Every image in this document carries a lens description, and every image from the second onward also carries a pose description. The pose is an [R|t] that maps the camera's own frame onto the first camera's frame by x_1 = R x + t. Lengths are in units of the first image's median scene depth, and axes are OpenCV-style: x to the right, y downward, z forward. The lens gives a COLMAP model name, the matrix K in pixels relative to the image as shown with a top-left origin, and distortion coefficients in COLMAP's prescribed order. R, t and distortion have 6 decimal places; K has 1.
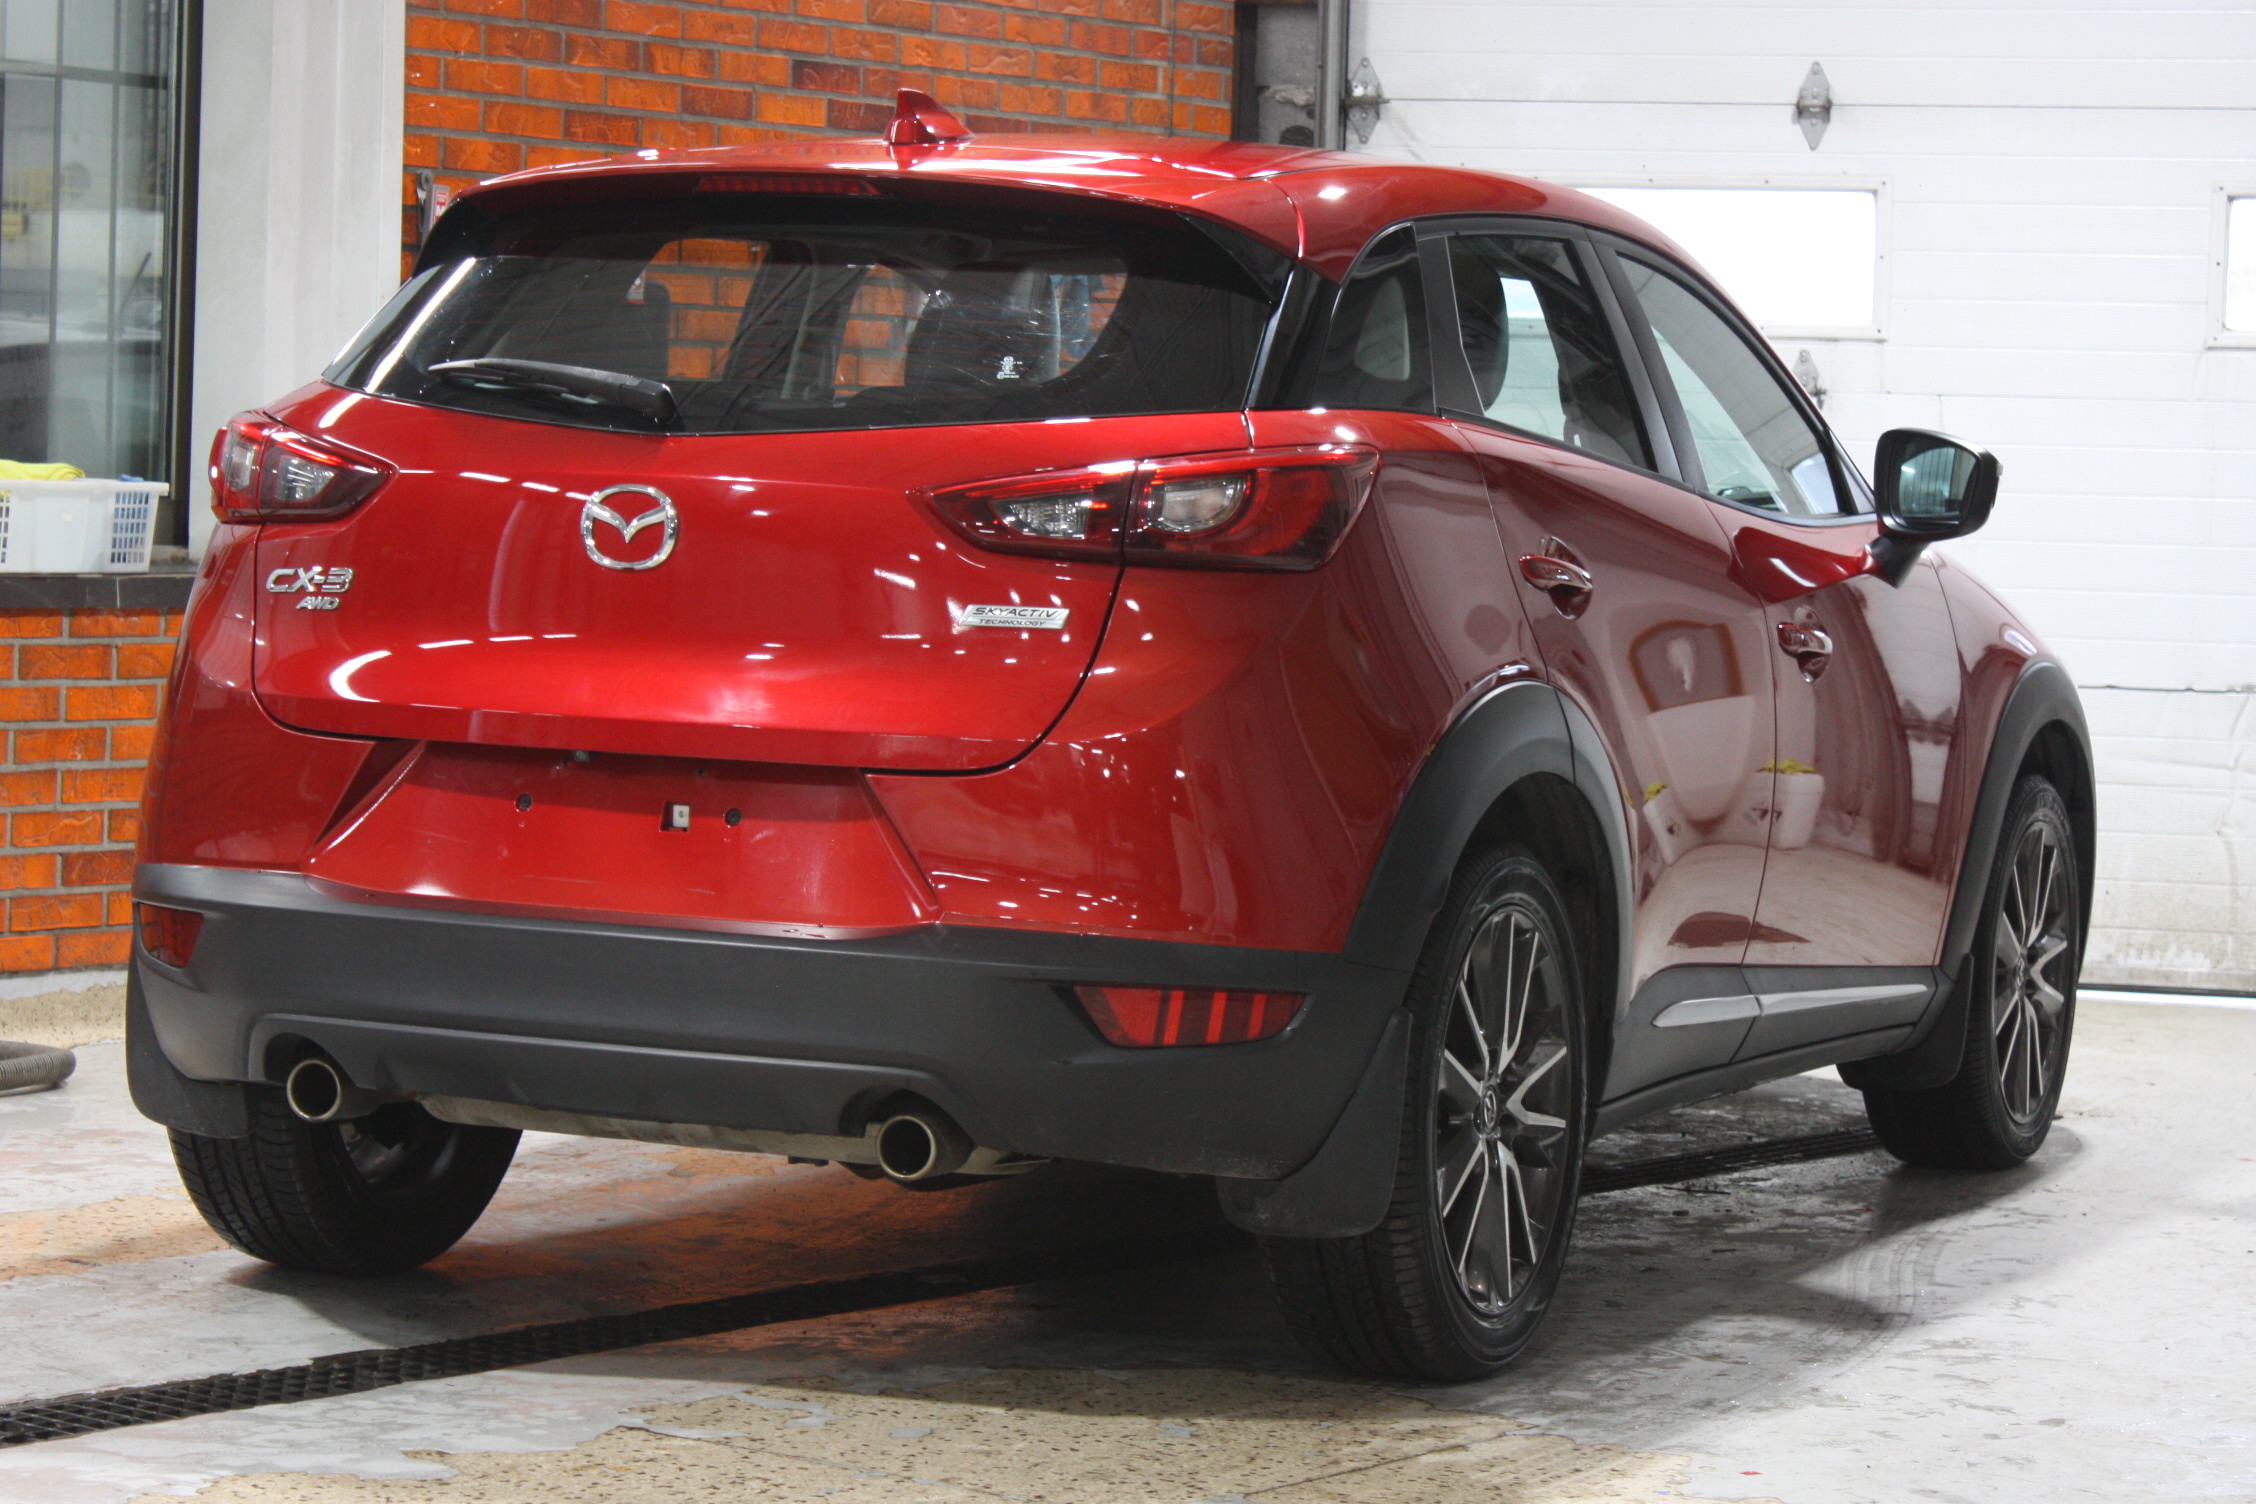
lens RADIAL K [[5616.0, 0, 1129.3], [0, 5616.0, 743.8], [0, 0, 1]] dist [0.131296, 0.000000]
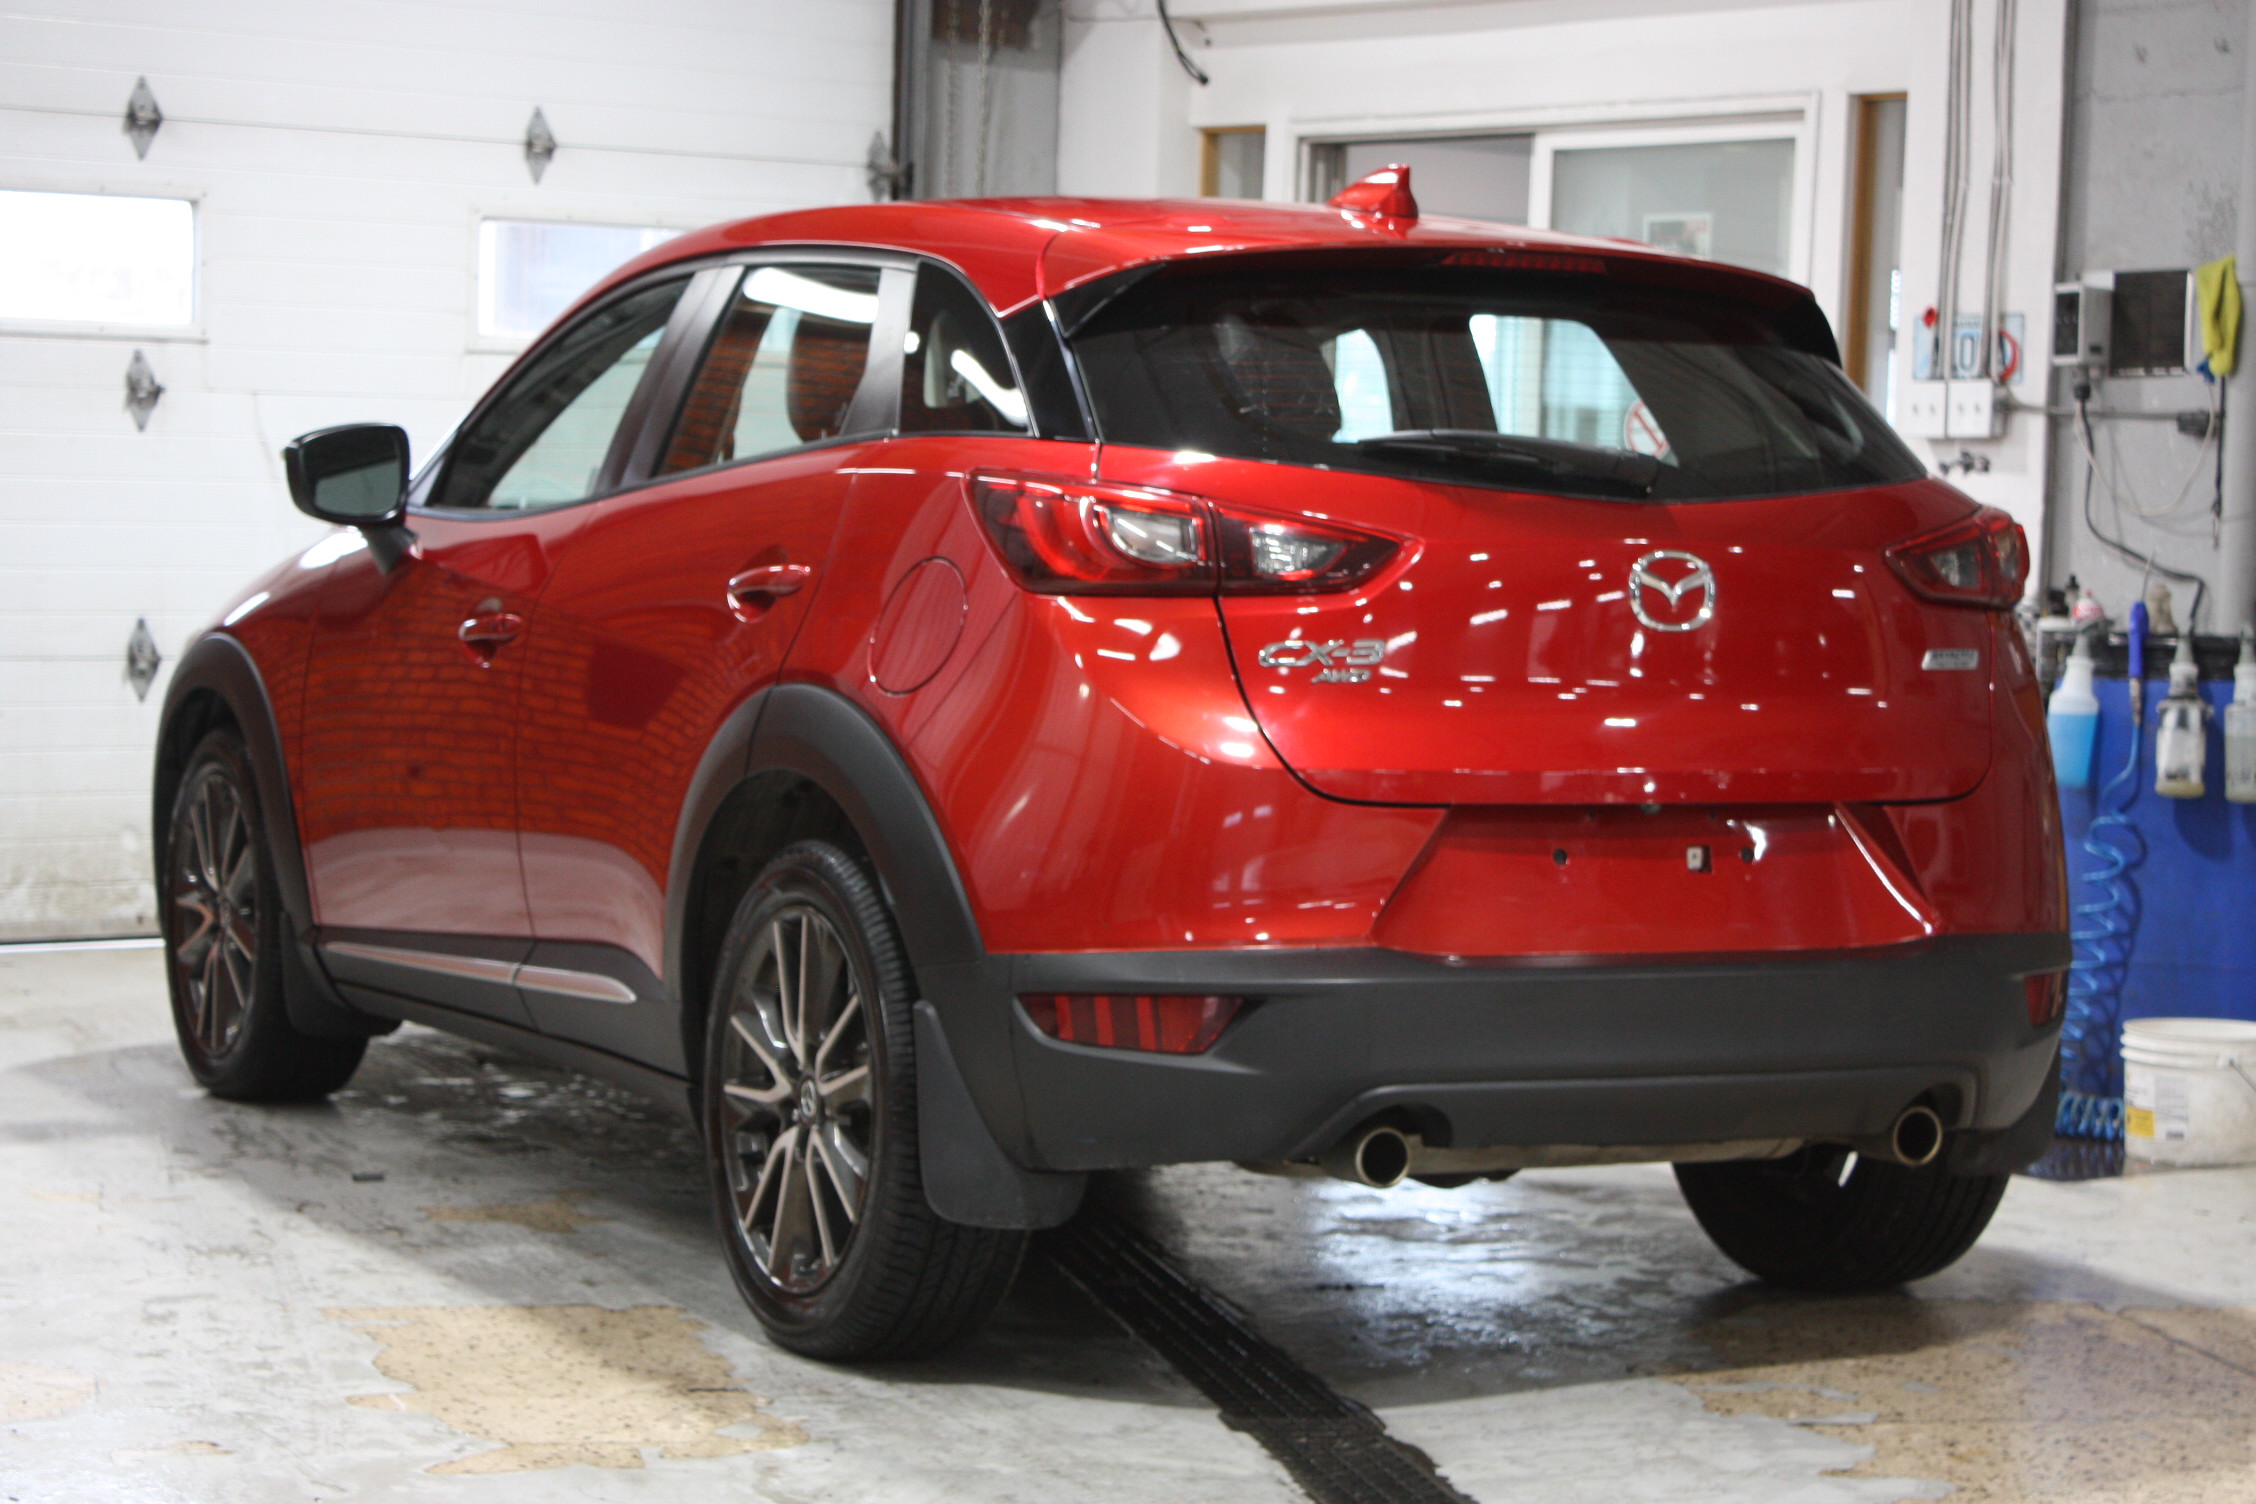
lens RADIAL K [[5012.3, 0, 1130.0], [0, 5012.3, 750.2], [0, 0, 1]] dist [0.024395, 0.000000]
pose [[0.624594, -0.059354, 0.778691, -0.516450], [0.037950, 0.998236, 0.045649, -0.032225], [-0.780027, 0.001039, 0.625745, 0.280374]]
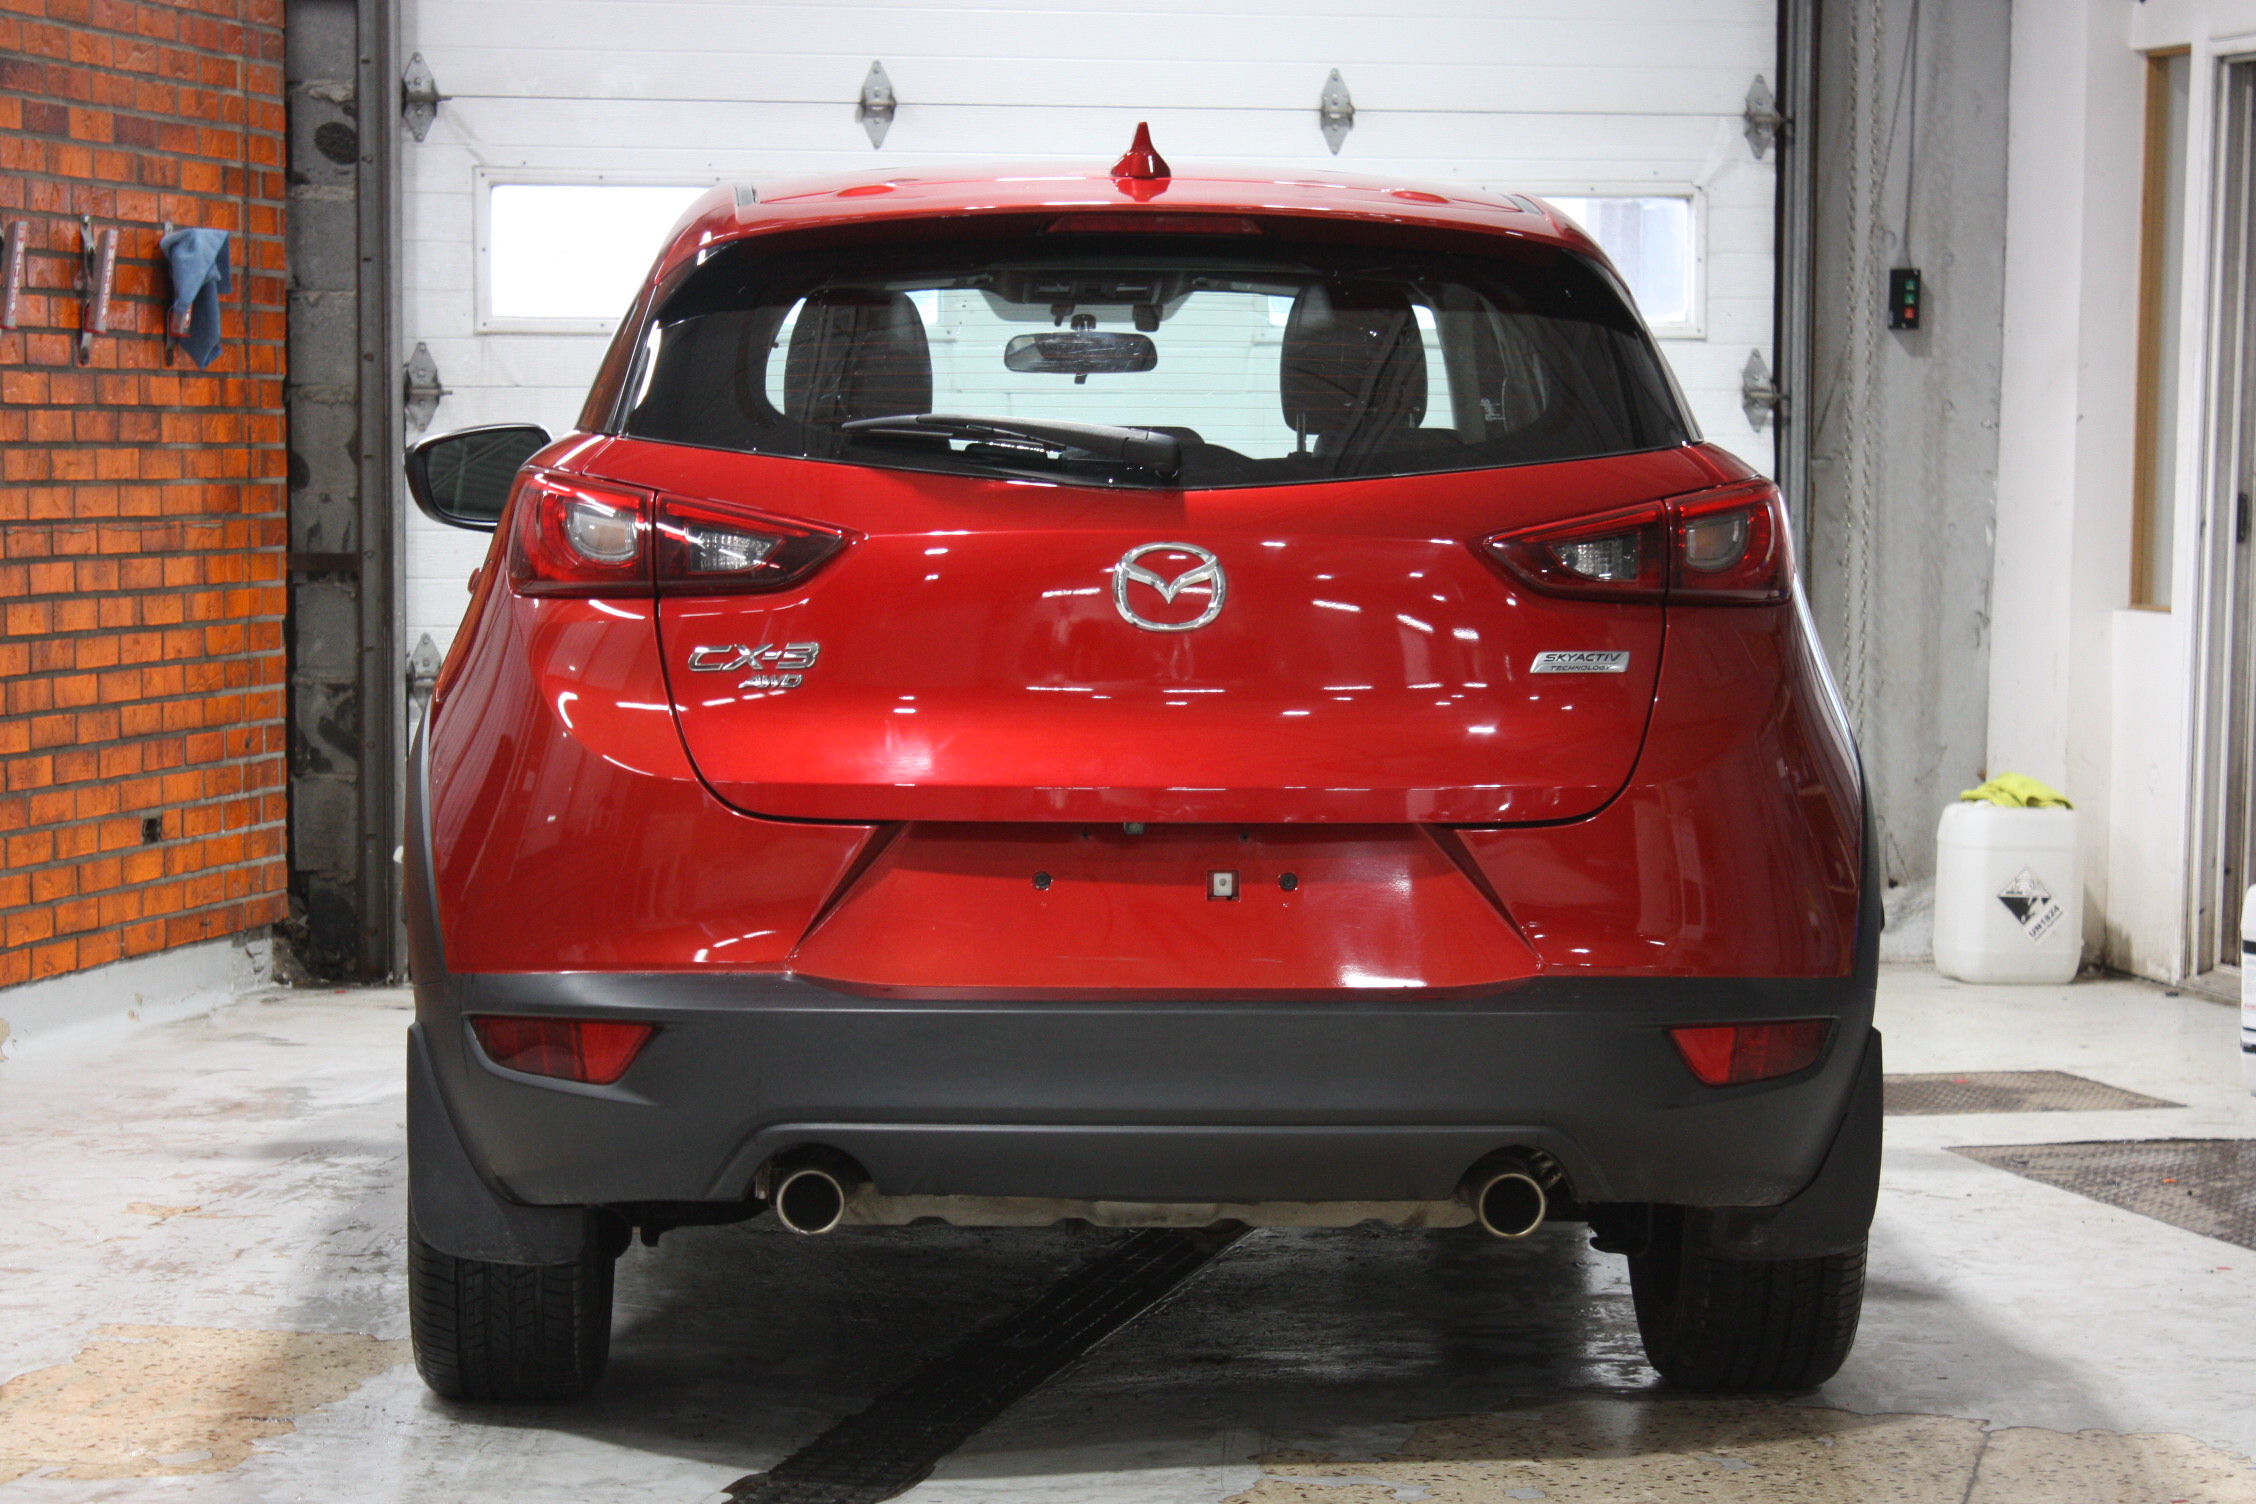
lens RADIAL K [[5616.0, 0, 1125.2], [0, 5616.0, 761.9], [0, 0, 1]] dist [0.131296, 0.000000]
pose [[0.893171, -0.055650, 0.446262, -0.303274], [0.050001, 0.998450, 0.024435, -0.018833], [-0.446930, 0.000489, 0.894569, 0.083768]]
